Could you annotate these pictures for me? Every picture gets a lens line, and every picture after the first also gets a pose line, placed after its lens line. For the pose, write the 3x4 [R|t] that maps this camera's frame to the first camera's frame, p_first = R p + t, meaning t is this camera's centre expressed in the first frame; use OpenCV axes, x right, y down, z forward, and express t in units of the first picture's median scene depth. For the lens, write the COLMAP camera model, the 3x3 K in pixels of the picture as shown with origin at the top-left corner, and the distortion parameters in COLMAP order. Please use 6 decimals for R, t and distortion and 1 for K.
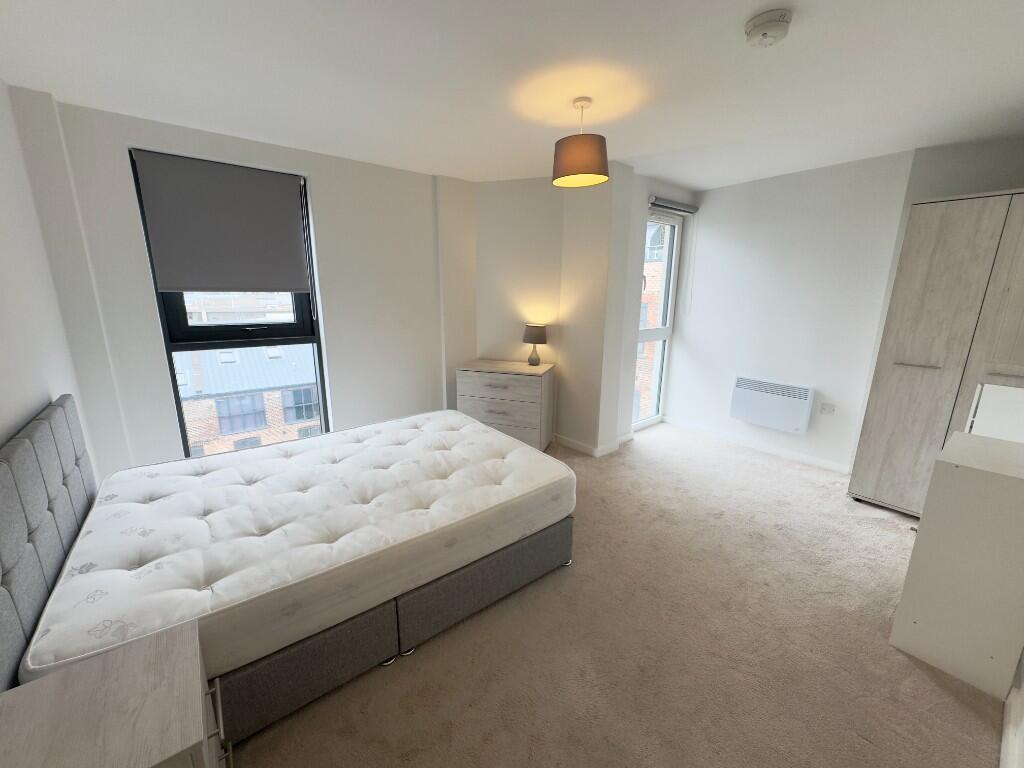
lens RADIAL K [[405.7, 0, 512.0], [0, 405.7, 384.0], [0, 0, 1]] dist [-0.002696, -0.000407]
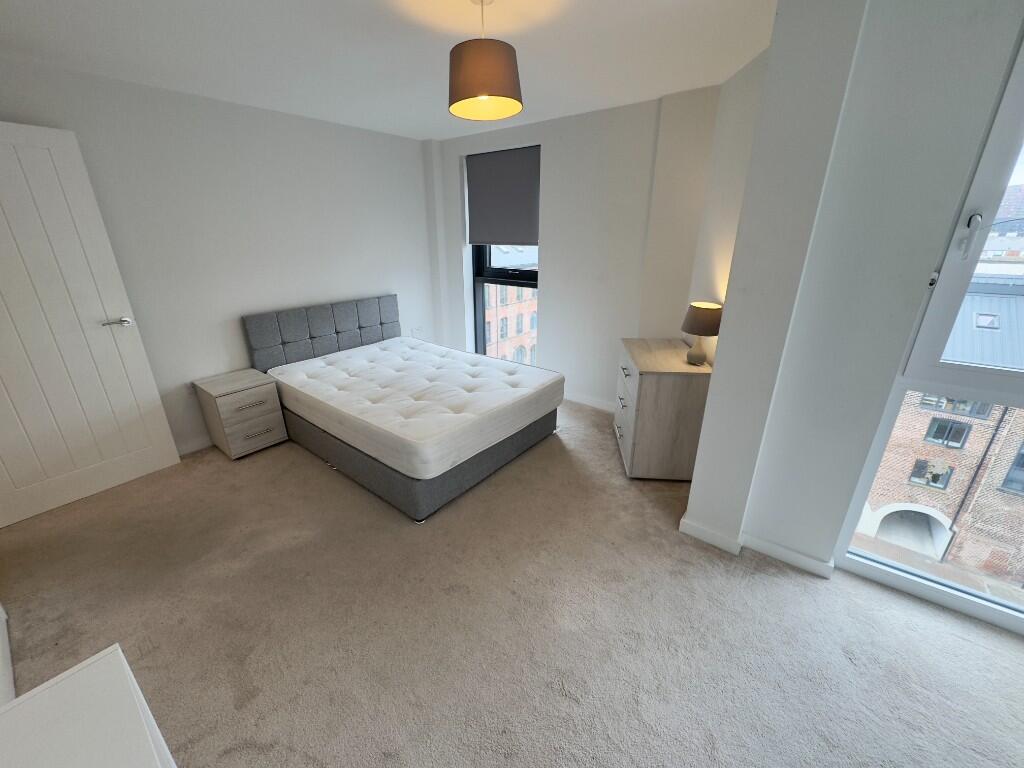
lens RADIAL K [[405.7, 0, 512.0], [0, 405.7, 384.0], [0, 0, 1]] dist [-0.002696, -0.000407]
pose [[0.239892, 0.329170, -0.913290, 1.042200], [-0.216594, 0.935195, 0.280172, -0.236423], [0.946329, 0.130602, 0.295642, 0.891423]]
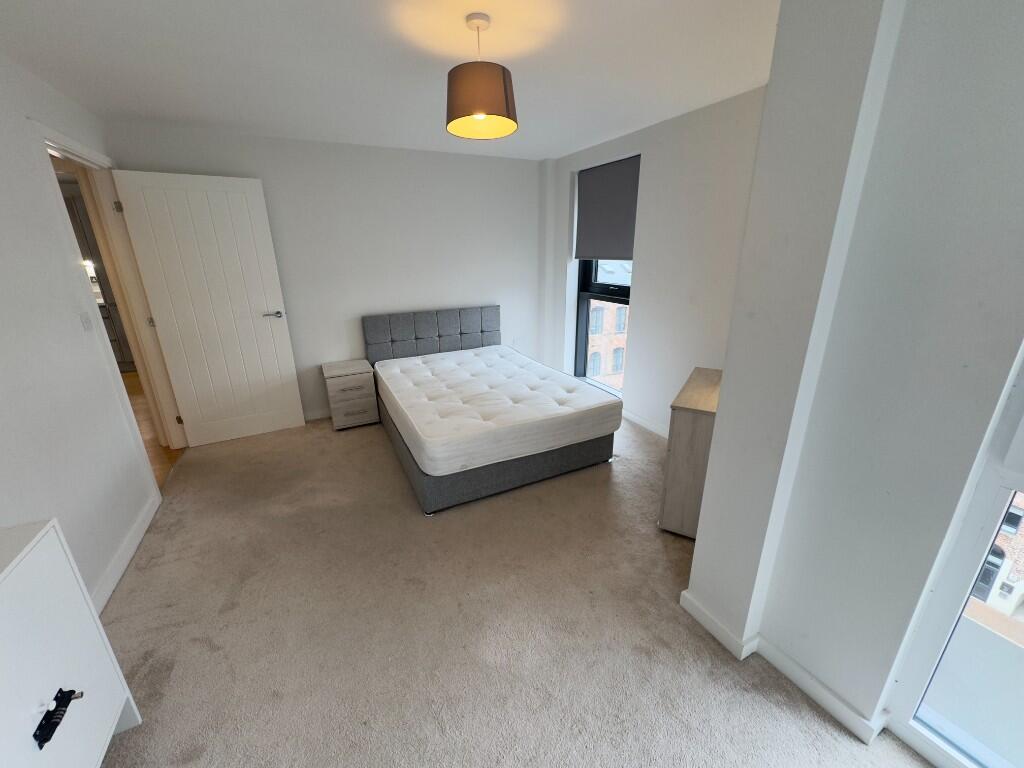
lens RADIAL K [[405.7, 0, 512.0], [0, 405.7, 384.0], [0, 0, 1]] dist [-0.002696, -0.000407]
pose [[-0.191154, 0.299384, -0.934788, 1.041405], [-0.214100, 0.916701, 0.337372, -0.317220], [0.957926, 0.264628, -0.111133, 1.275320]]
